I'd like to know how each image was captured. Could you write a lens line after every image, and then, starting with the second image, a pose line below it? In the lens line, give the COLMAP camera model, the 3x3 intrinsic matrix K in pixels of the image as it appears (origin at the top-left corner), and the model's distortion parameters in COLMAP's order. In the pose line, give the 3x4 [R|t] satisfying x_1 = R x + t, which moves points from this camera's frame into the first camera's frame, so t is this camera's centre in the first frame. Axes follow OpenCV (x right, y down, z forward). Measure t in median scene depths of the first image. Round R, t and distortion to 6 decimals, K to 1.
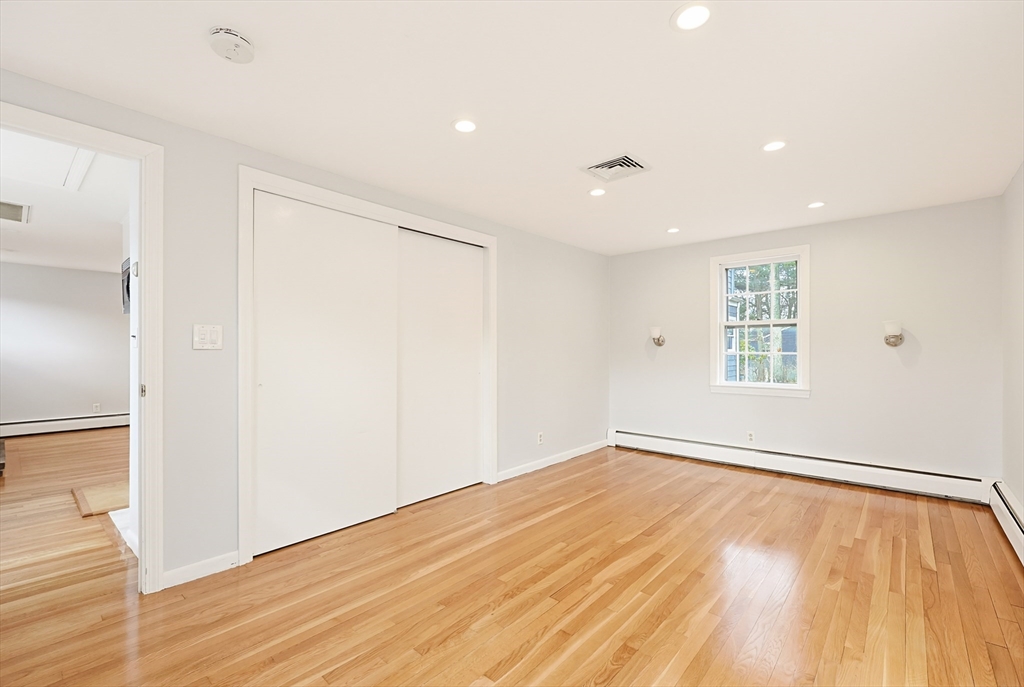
lens RADIAL K [[444.6, 0, 518.7], [0, 444.6, 350.3], [0, 0, 1]] dist [-0.000752, -0.000707]
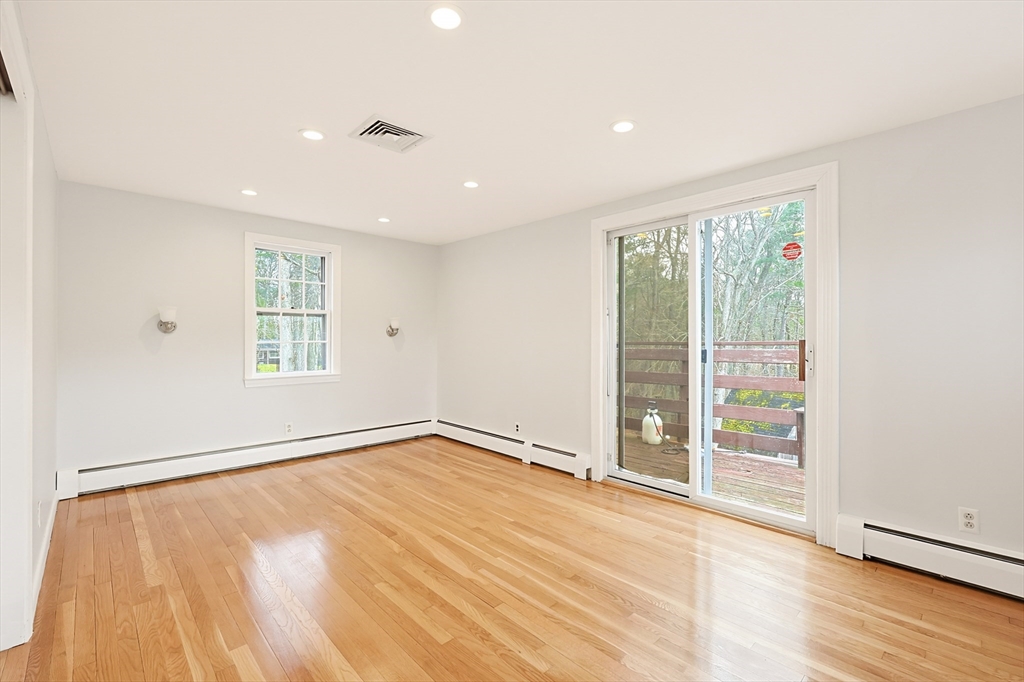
lens RADIAL K [[444.6, 0, 518.3], [0, 444.6, 337.6], [0, 0, 1]] dist [-0.000752, -0.000707]
pose [[0.091043, 0.000958, 0.995847, -0.511125], [-0.004986, 0.999987, -0.000506, -0.006182], [-0.995835, -0.004919, 0.091046, 0.519621]]
